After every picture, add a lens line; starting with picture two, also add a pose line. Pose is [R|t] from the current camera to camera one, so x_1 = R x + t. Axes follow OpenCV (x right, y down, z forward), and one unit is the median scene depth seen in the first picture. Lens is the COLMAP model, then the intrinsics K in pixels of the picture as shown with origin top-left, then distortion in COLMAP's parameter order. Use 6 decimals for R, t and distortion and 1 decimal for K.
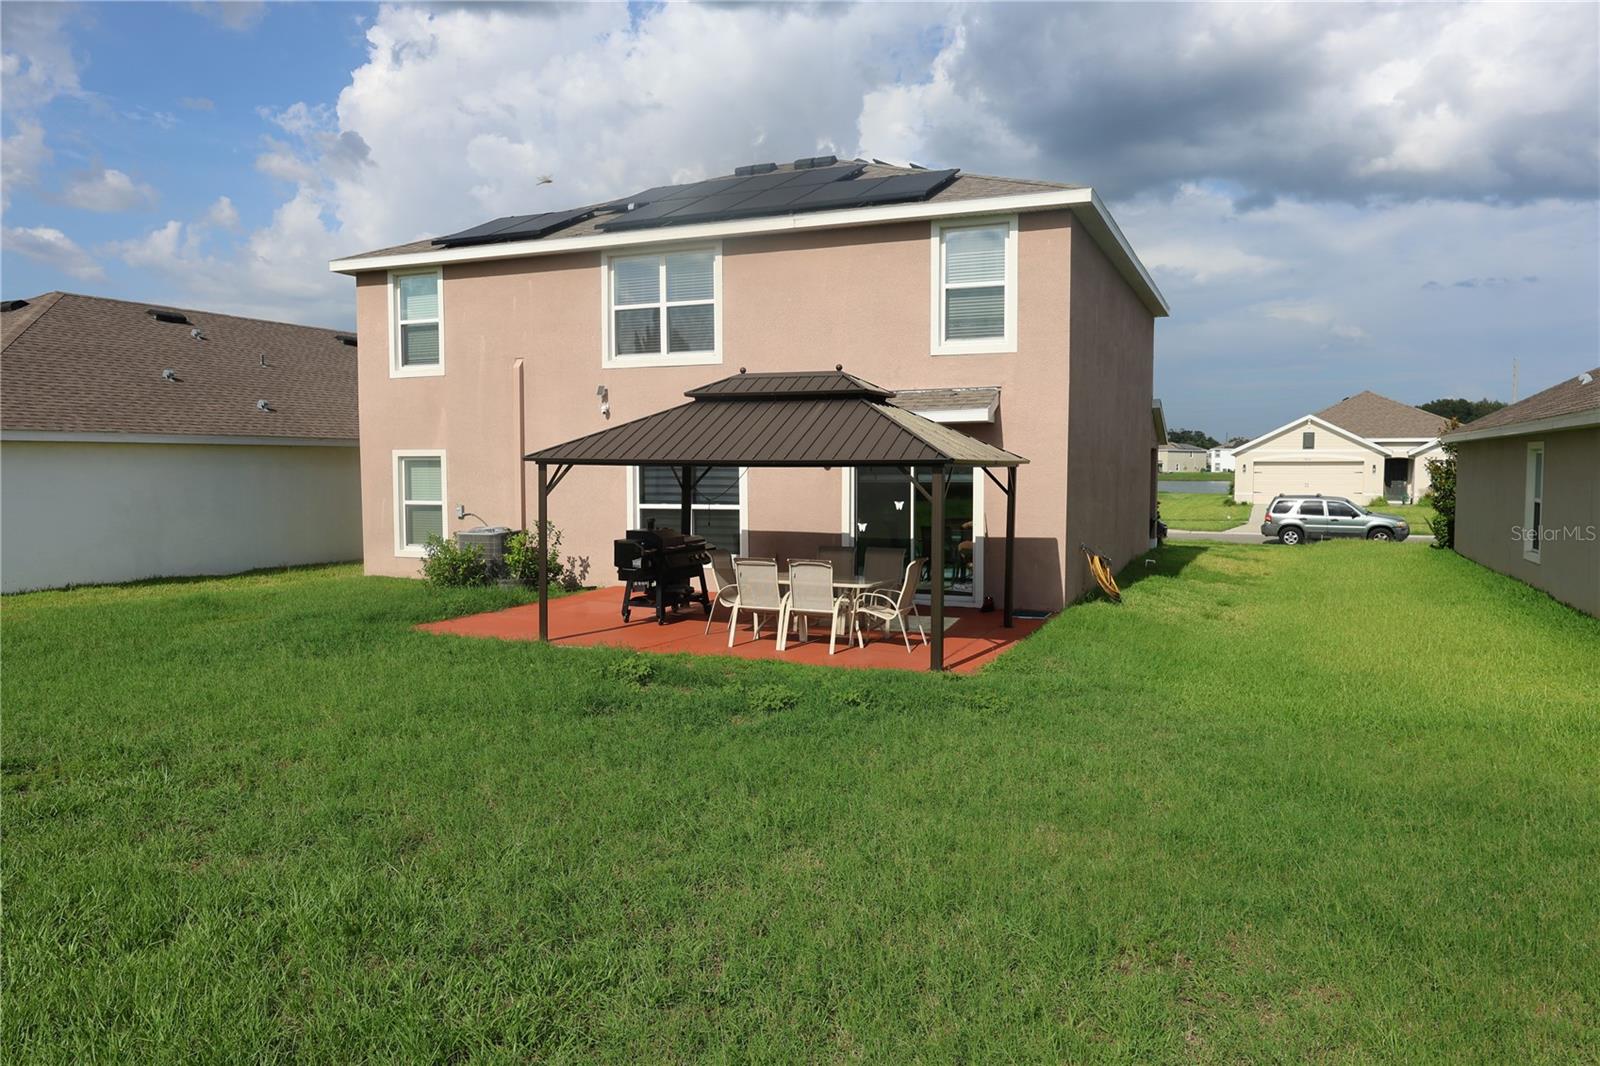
lens RADIAL K [[1106.8, 0, 792.3], [0, 1106.8, 515.7], [0, 0, 1]] dist [-0.000289, 0.002549]
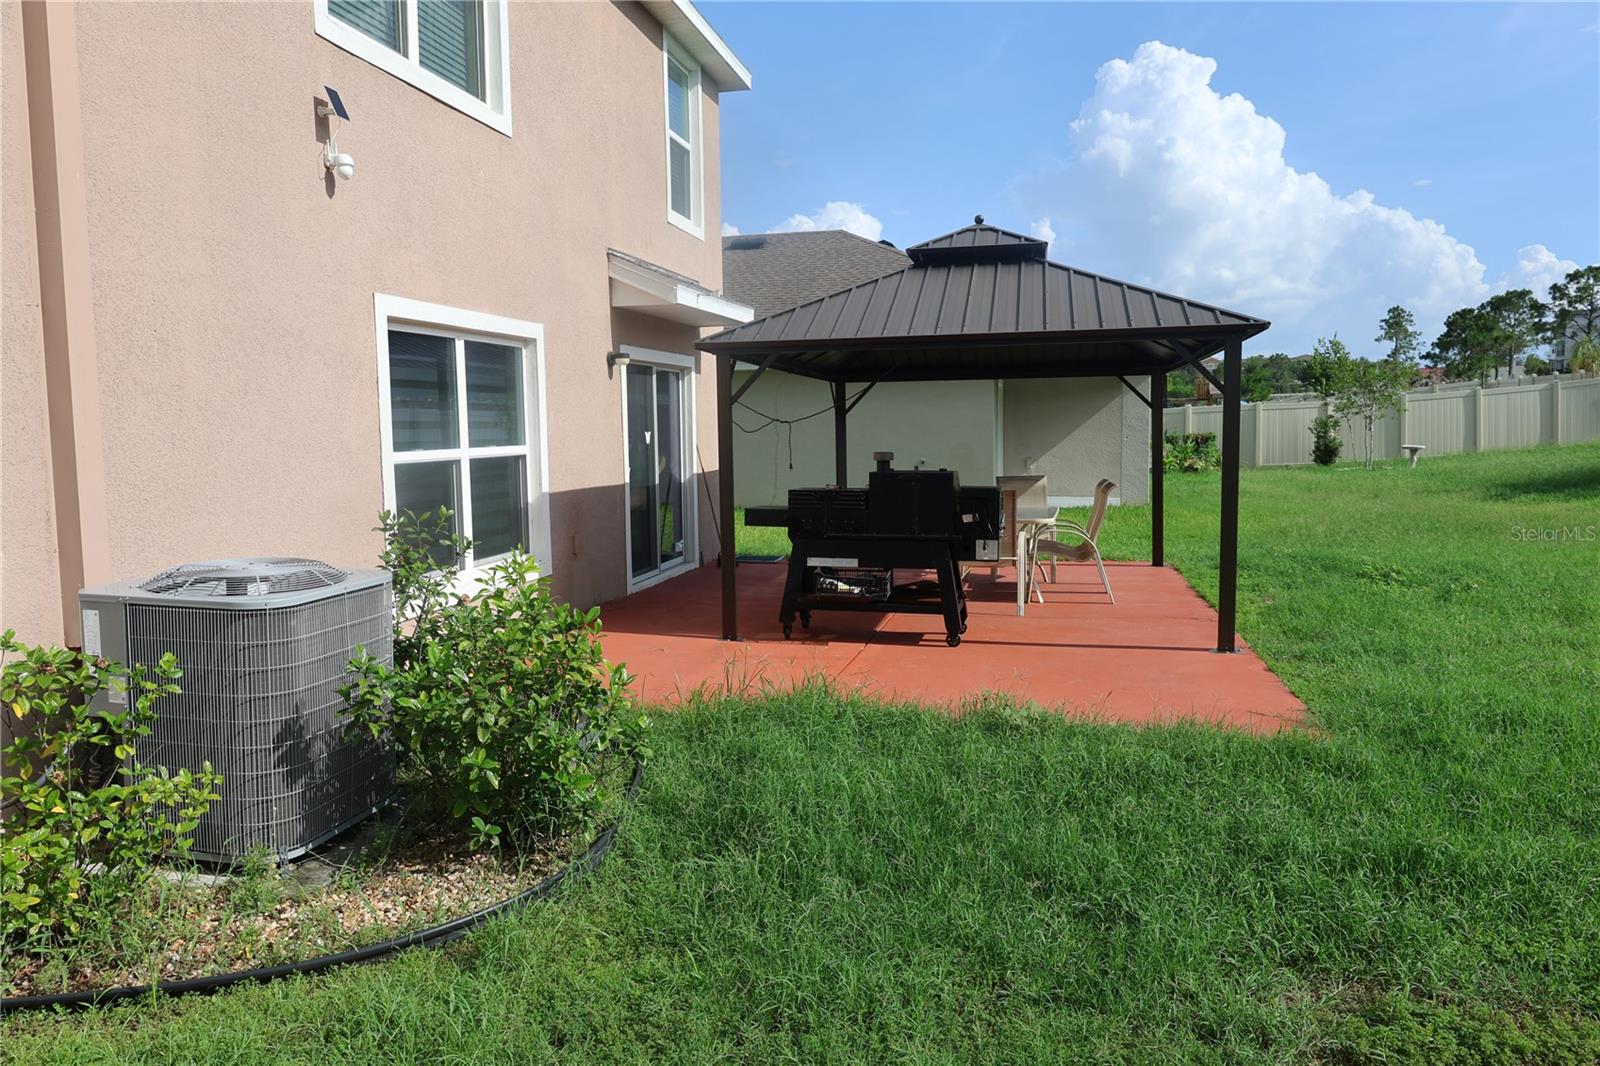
lens RADIAL K [[1083.8, 0, 800.0], [0, 1083.8, 533.0], [0, 0, 1]] dist [0.002620, 0.000825]
pose [[-0.190948, -0.093065, 0.977178, -0.566730], [0.058687, 0.992632, 0.106004, -0.015588], [-0.979844, 0.077589, -0.184080, 1.021712]]
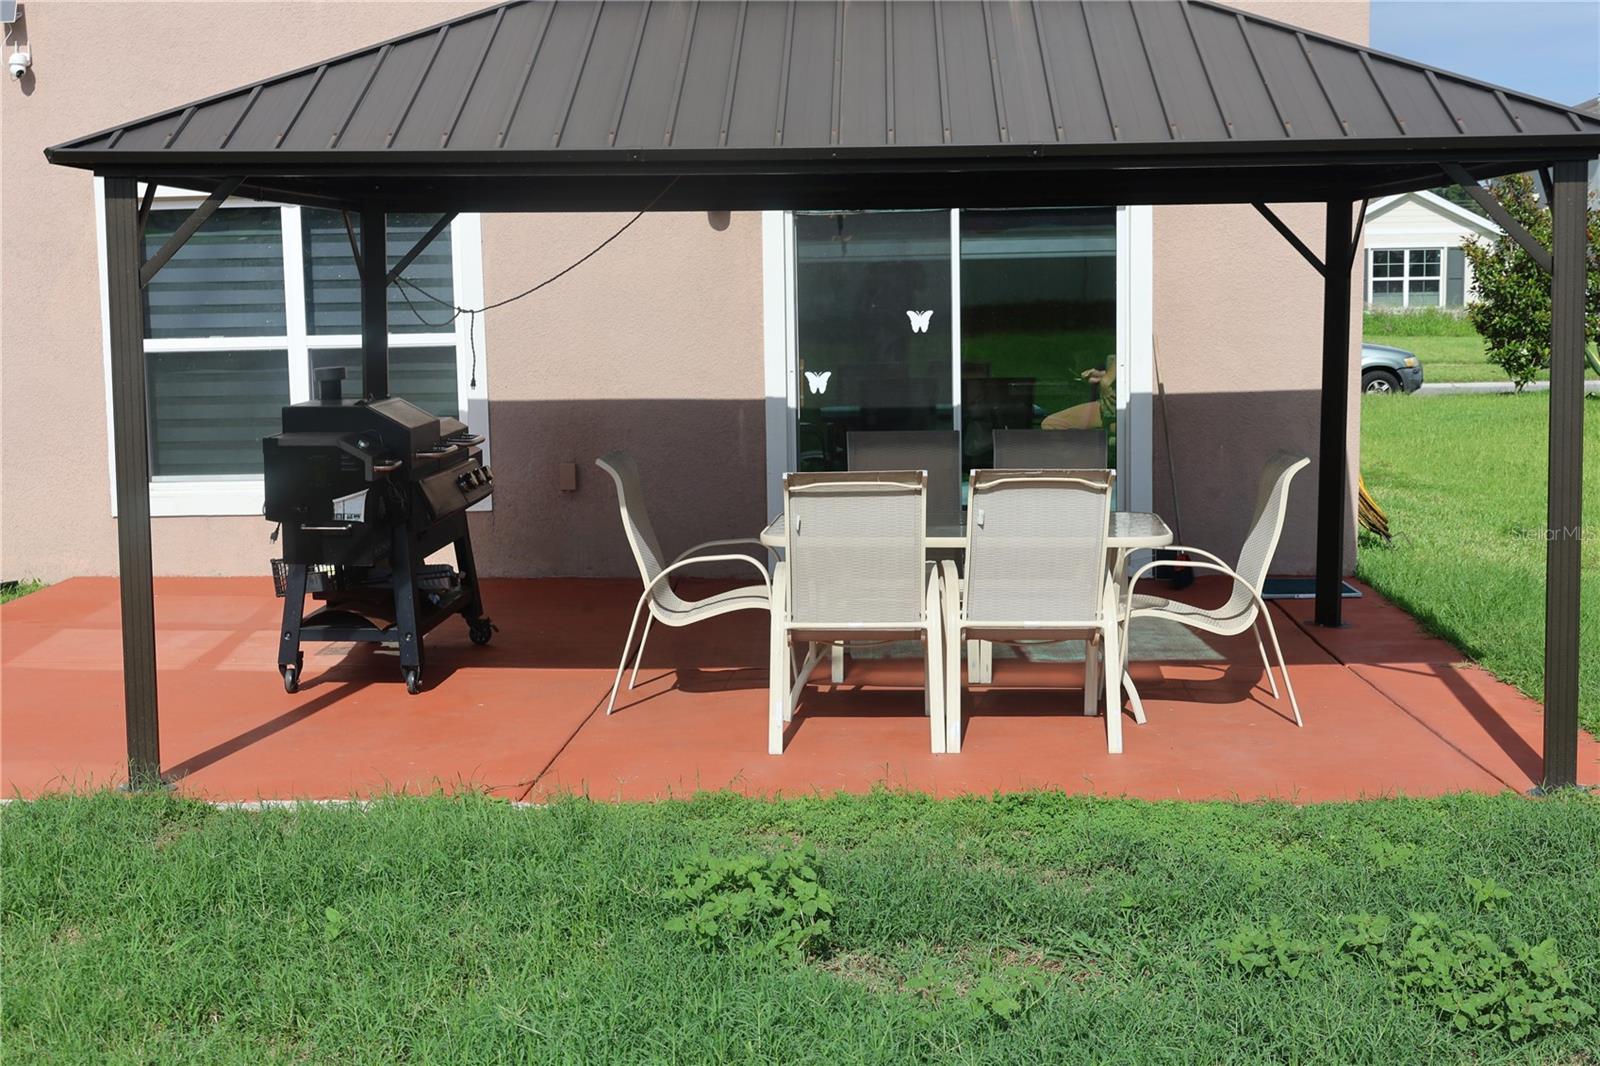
lens RADIAL K [[2137.9, 0, 800.0], [0, 2137.9, 533.0], [0, 0, 1]] dist [-0.001327, -0.058716]
pose [[0.936516, -0.056276, 0.346078, -0.197036], [0.032251, 0.996677, 0.074798, 0.007066], [-0.349138, -0.058888, 0.935219, 0.320217]]
